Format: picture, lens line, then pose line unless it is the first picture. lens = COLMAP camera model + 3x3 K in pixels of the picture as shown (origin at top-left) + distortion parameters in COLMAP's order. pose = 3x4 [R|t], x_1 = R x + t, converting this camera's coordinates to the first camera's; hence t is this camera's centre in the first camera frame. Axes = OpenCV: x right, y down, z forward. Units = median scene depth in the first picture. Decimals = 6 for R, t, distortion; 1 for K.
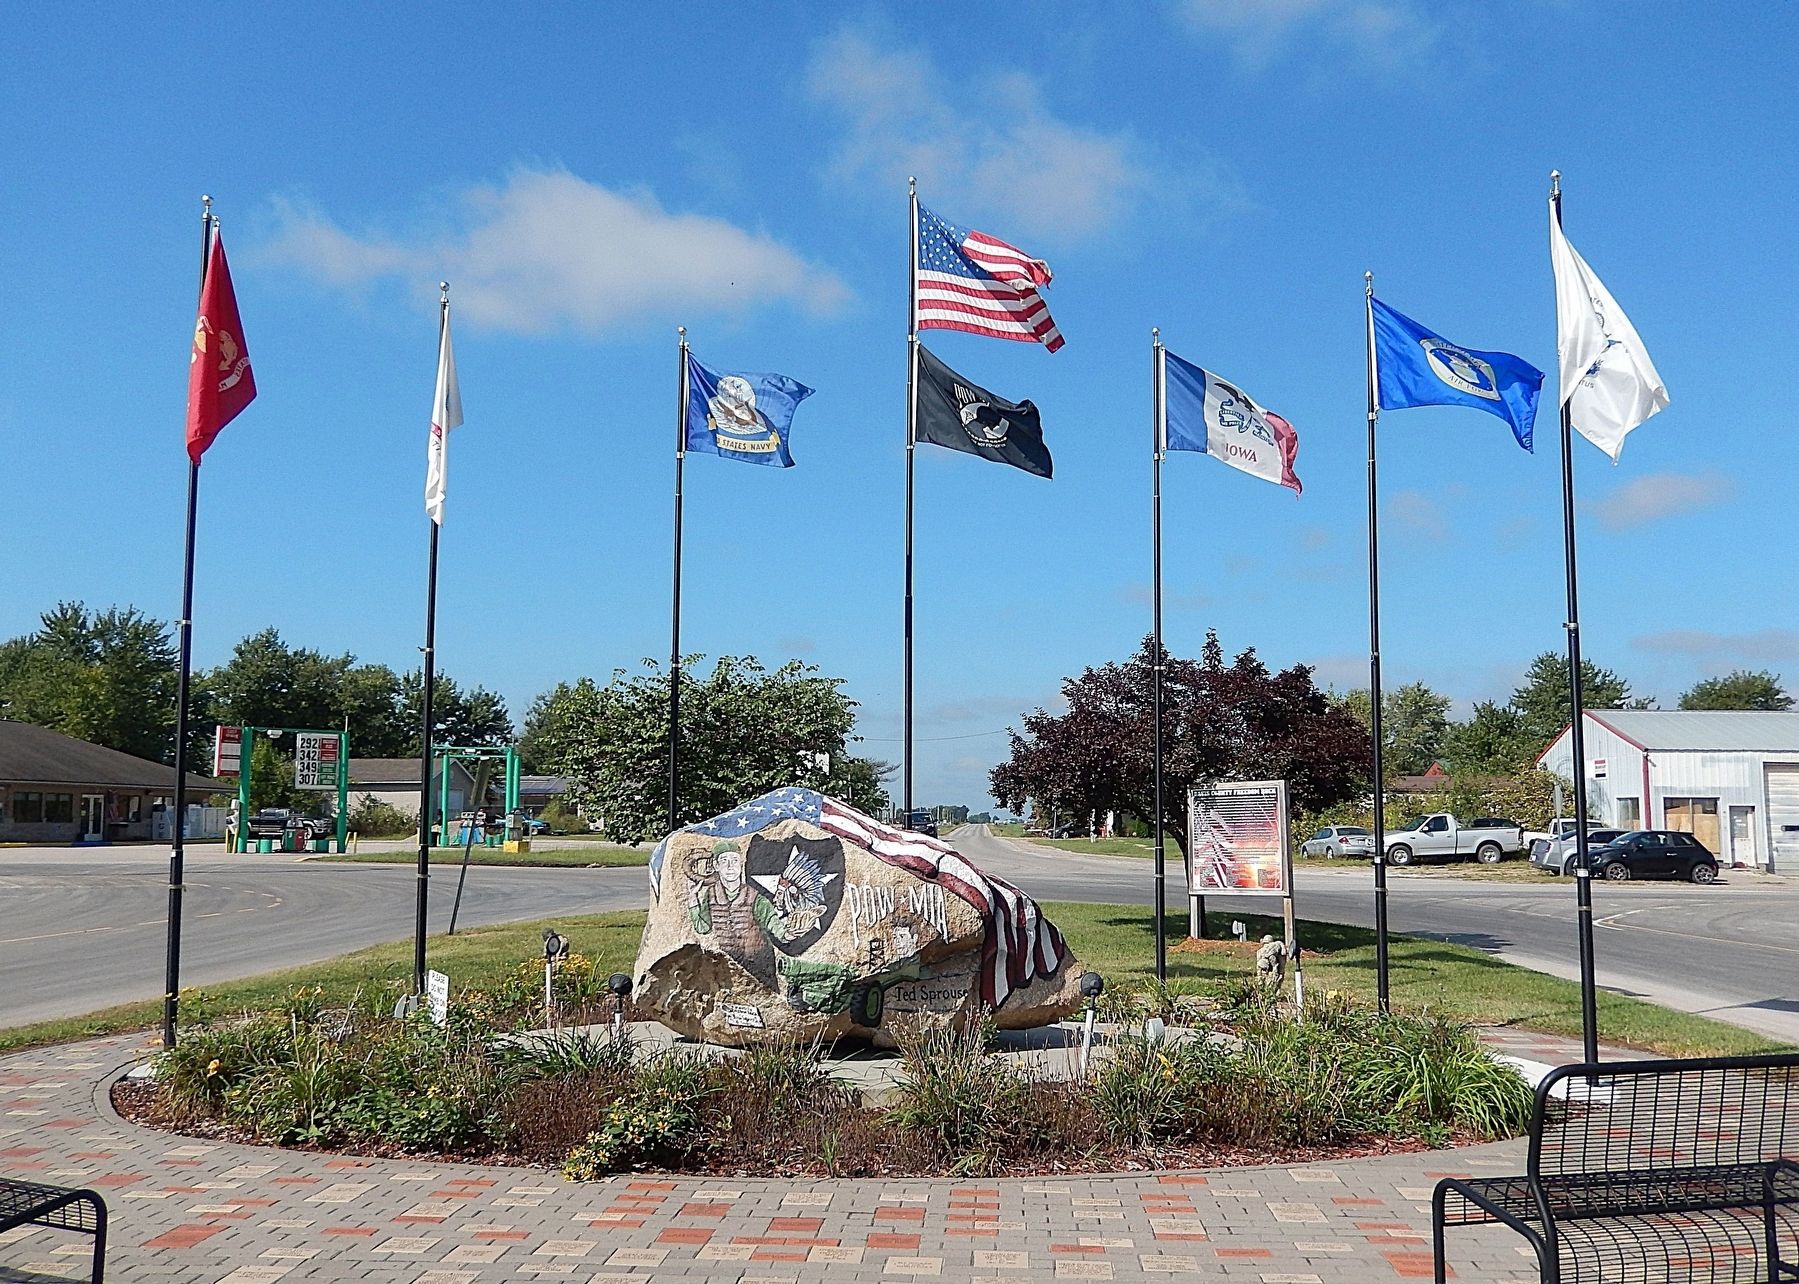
lens RADIAL K [[1887.6, 0, 893.6], [0, 1887.6, 645.8], [0, 0, 1]] dist [-0.002966, 0.000000]
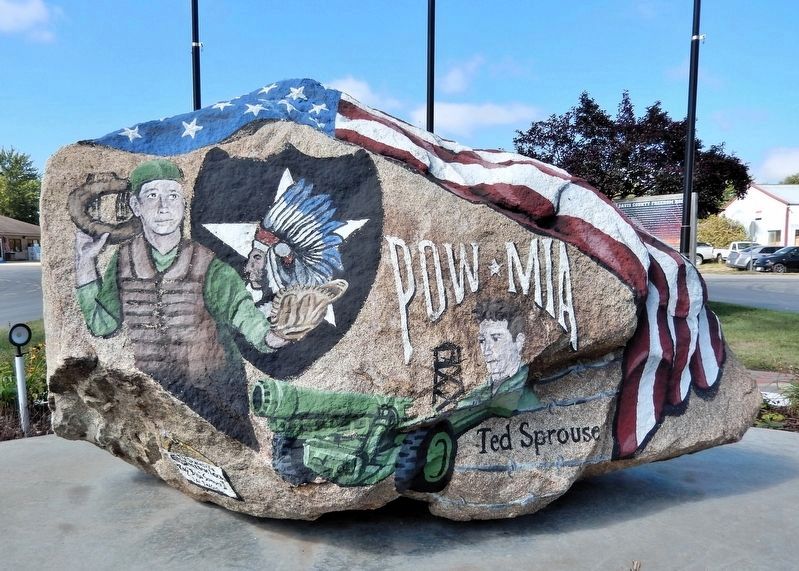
lens RADIAL K [[838.4, 0, 399.0], [0, 838.4, 284.3], [0, 0, 1]] dist [-0.002966, 0.000000]
pose [[0.999815, -0.006665, 0.018045, -0.025574], [0.004259, 0.991480, 0.130191, 0.108484], [-0.018759, -0.130091, 0.991325, 0.768537]]
